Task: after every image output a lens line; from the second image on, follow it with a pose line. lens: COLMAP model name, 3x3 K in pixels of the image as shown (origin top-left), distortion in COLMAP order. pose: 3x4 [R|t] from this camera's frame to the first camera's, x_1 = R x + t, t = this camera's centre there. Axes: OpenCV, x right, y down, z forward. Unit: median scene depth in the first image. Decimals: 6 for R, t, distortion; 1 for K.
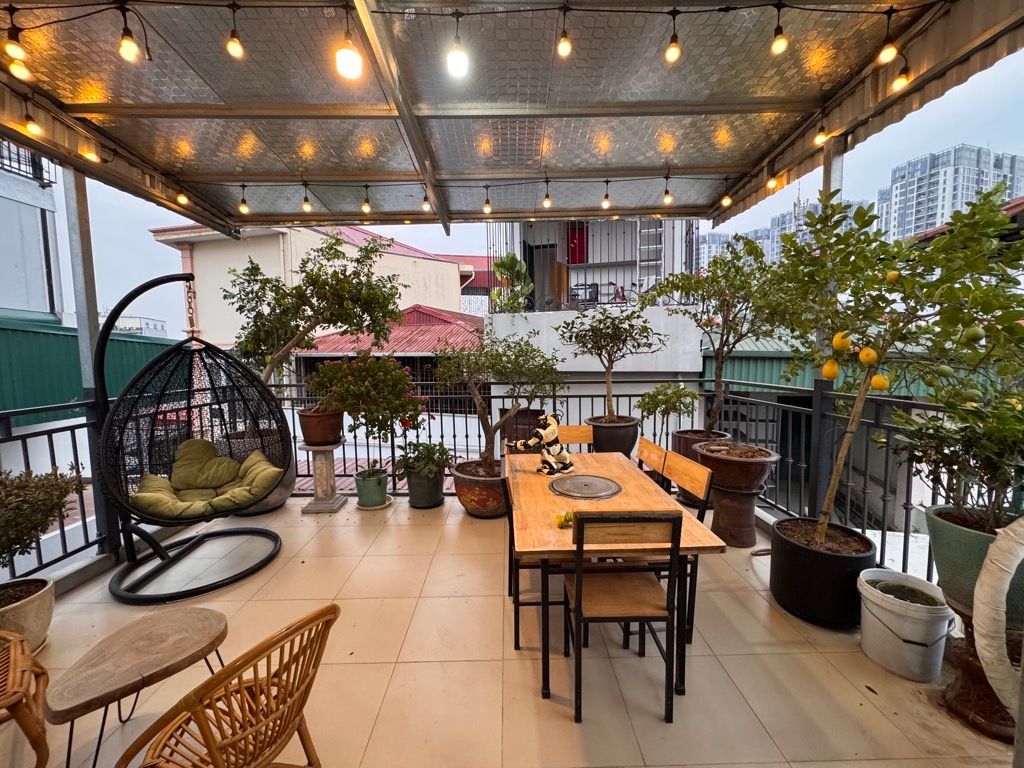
lens RADIAL K [[408.5, 0, 517.9], [0, 408.5, 384.0], [0, 0, 1]] dist [-0.003630, 0.000965]
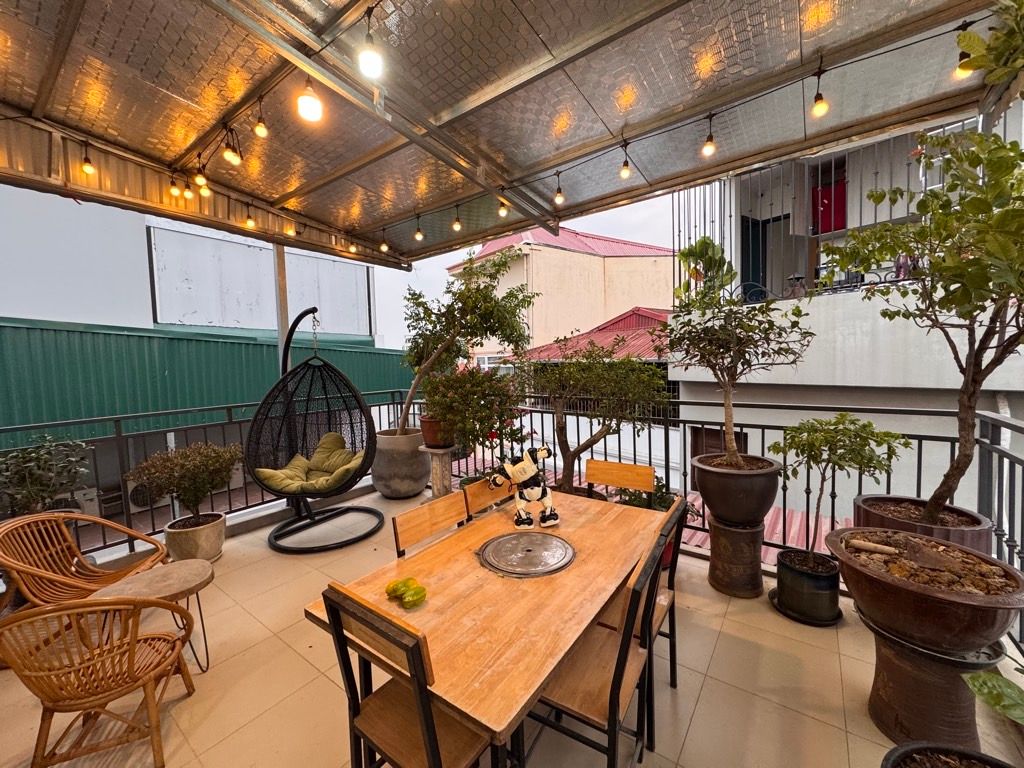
lens RADIAL K [[408.5, 0, 514.2], [0, 408.5, 385.9], [0, 0, 1]] dist [-0.003630, 0.000965]
pose [[0.803141, 0.026176, -0.595214, 0.374753], [-0.027621, 0.999596, 0.006690, -0.035220], [0.595148, 0.011067, 0.803540, 0.251918]]
